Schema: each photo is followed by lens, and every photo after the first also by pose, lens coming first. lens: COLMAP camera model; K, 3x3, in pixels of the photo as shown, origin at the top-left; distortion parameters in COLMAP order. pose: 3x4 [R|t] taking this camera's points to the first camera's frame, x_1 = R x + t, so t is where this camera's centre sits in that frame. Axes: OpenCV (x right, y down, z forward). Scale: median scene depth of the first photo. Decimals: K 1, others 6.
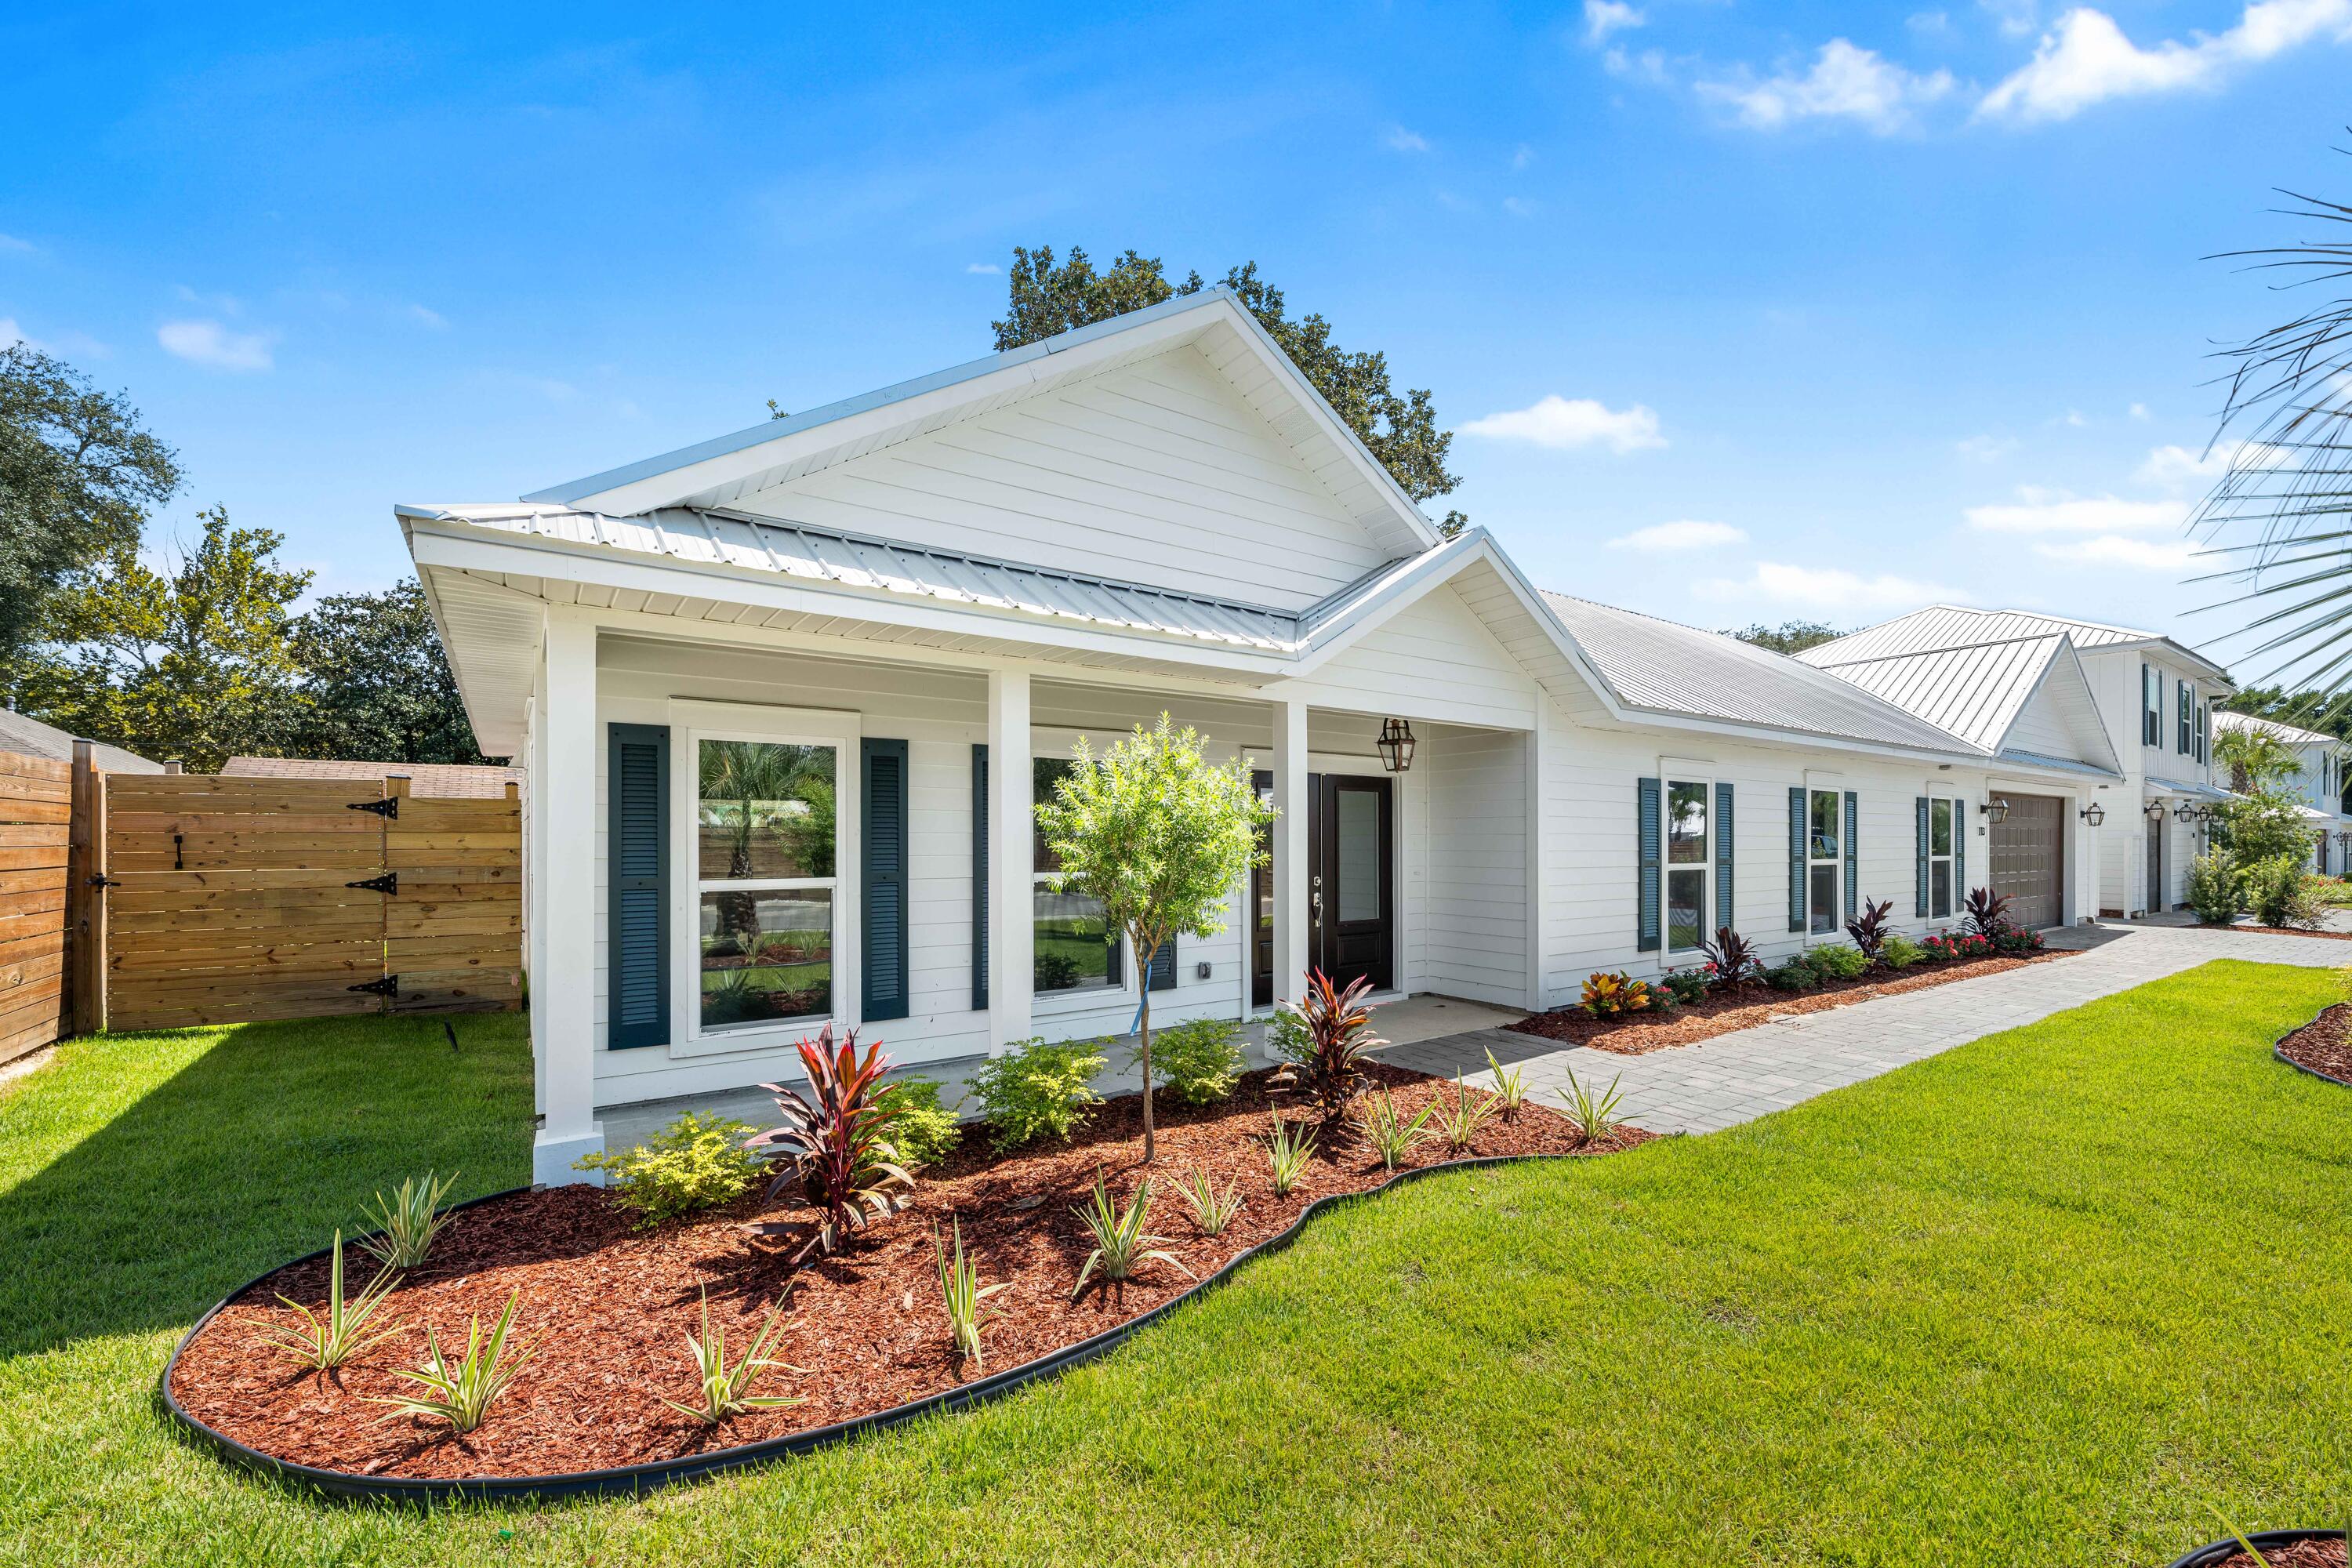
lens RADIAL K [[949.9, 0, 1190.1], [0, 949.9, 842.8], [0, 0, 1]] dist [0.000026, -0.000141]
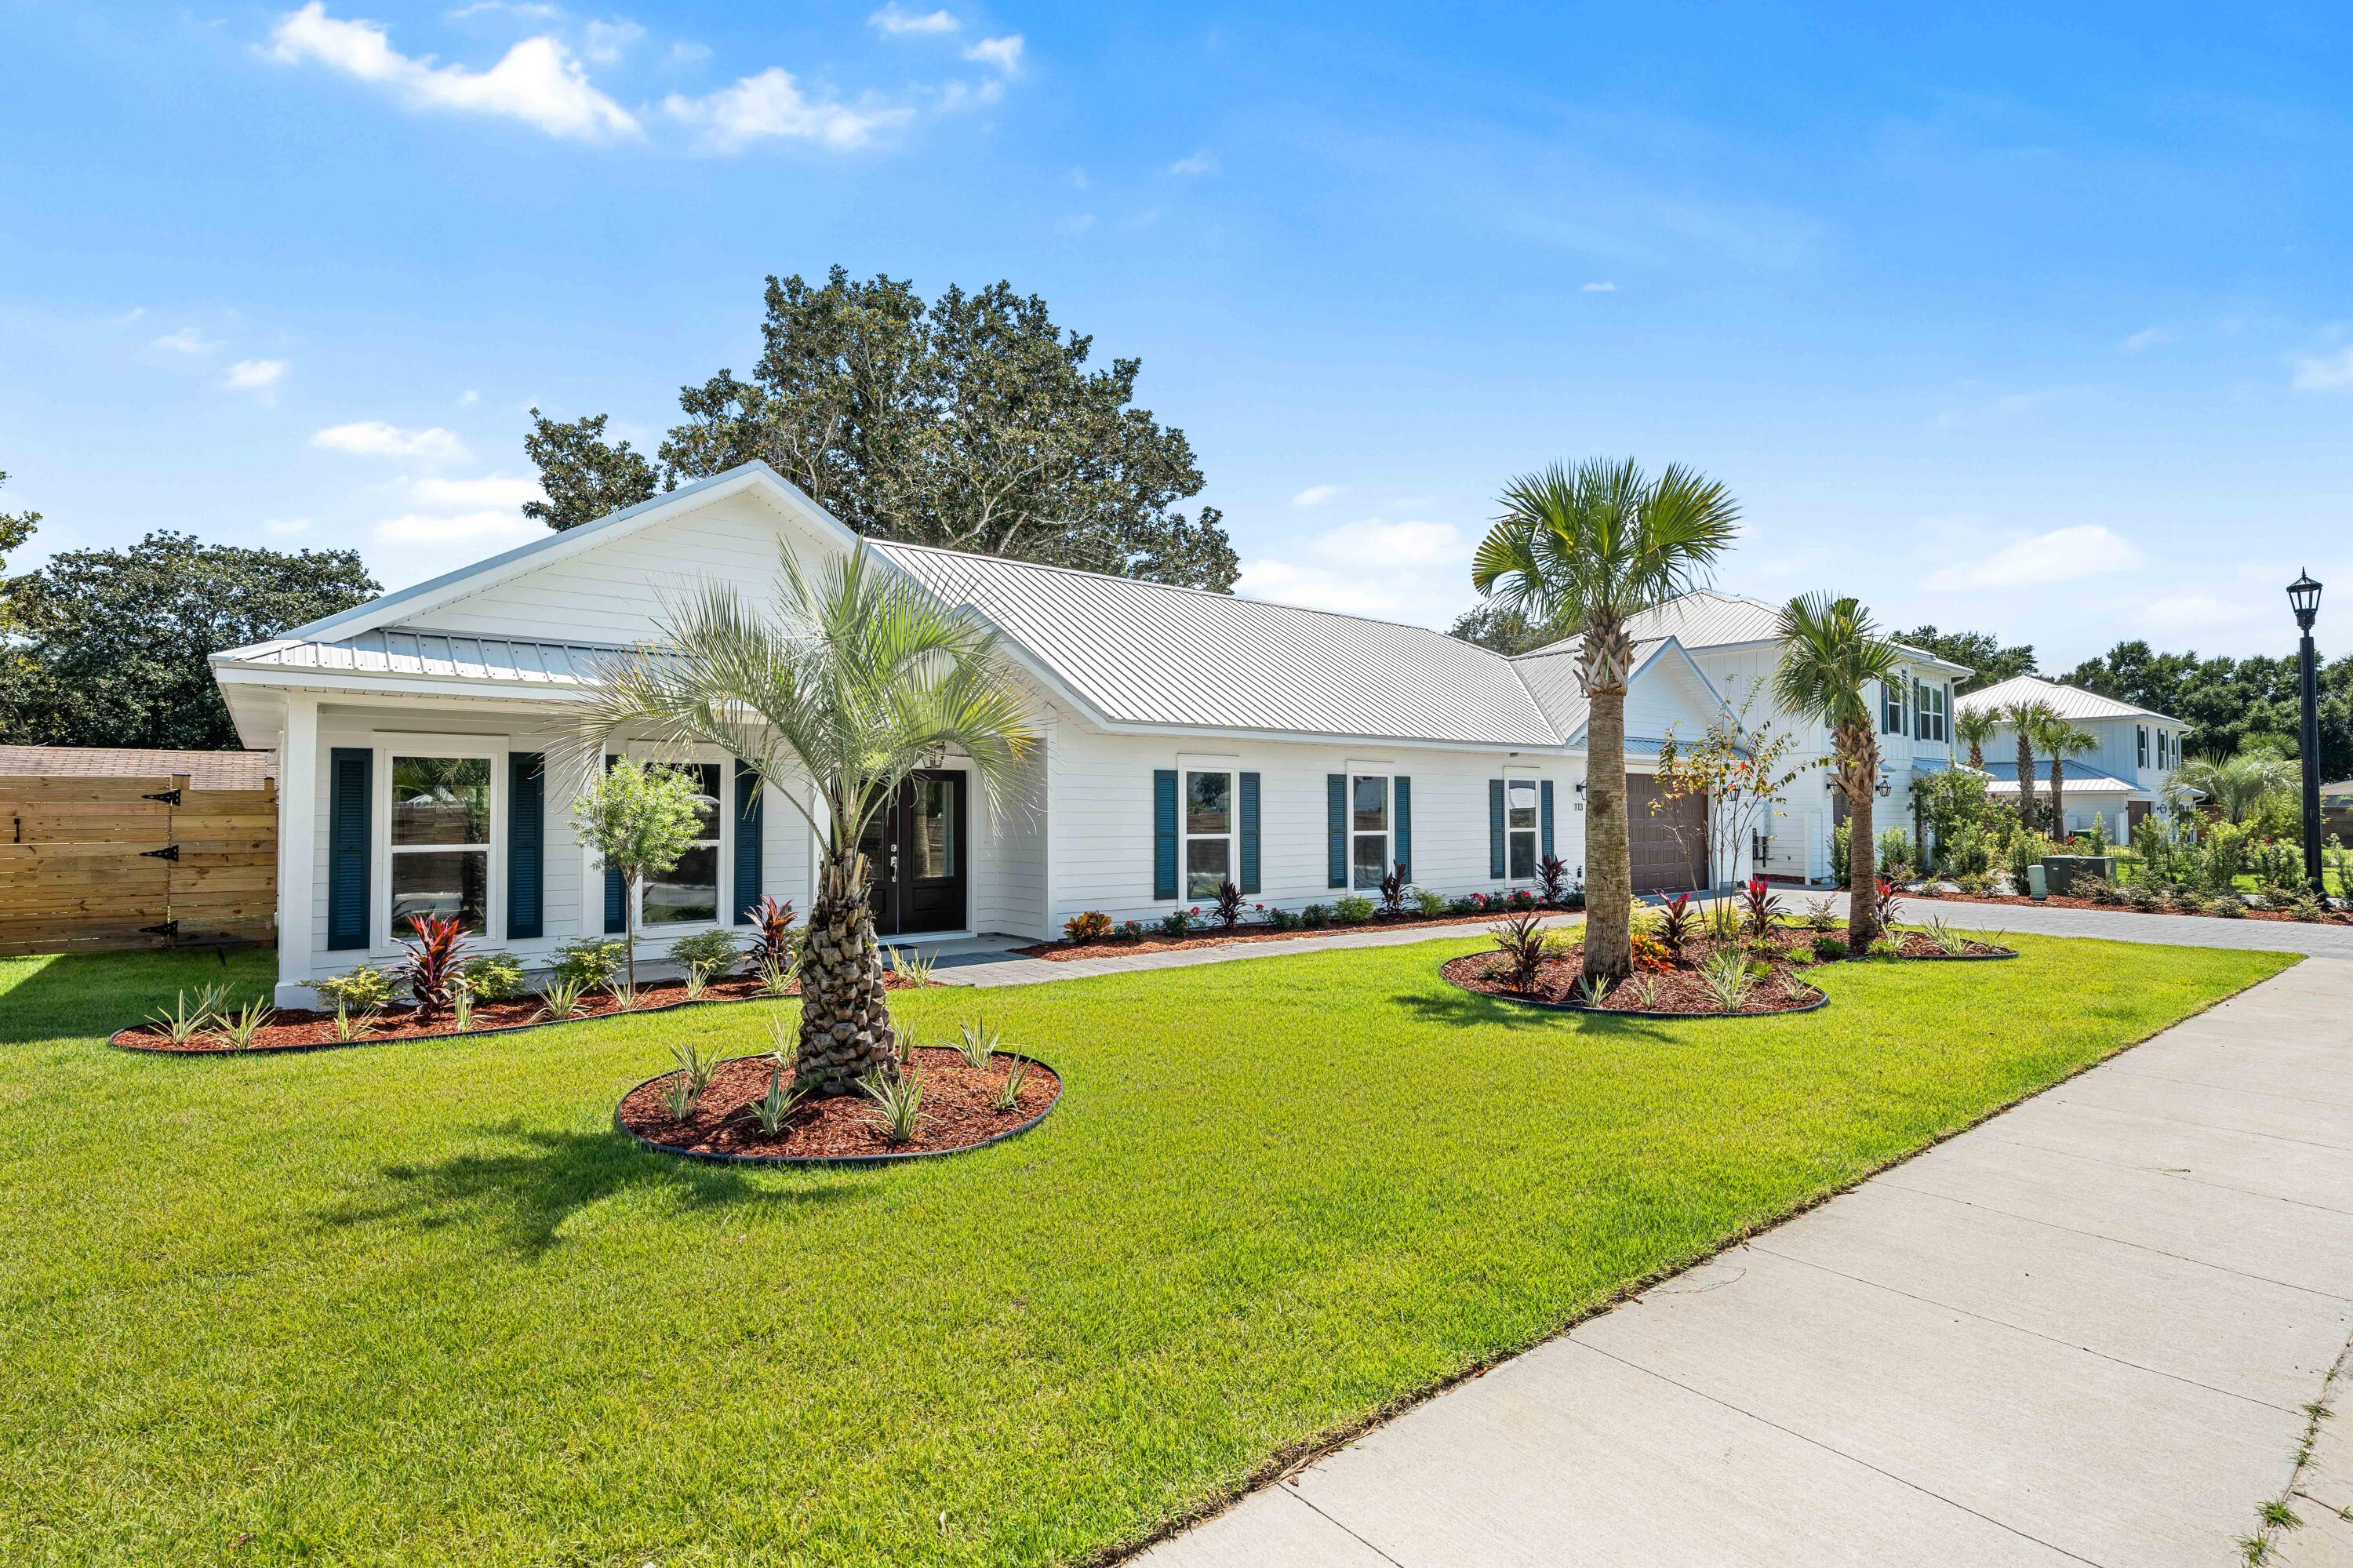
lens RADIAL K [[1108.2, 0, 1176.6], [0, 1108.2, 788.0], [0, 0, 1]] dist [0.004878, -0.001080]
pose [[0.998116, -0.003263, 0.061262, 0.473384], [0.005060, 0.999561, -0.029202, 0.003422], [-0.061139, 0.029457, 0.997694, -0.650451]]
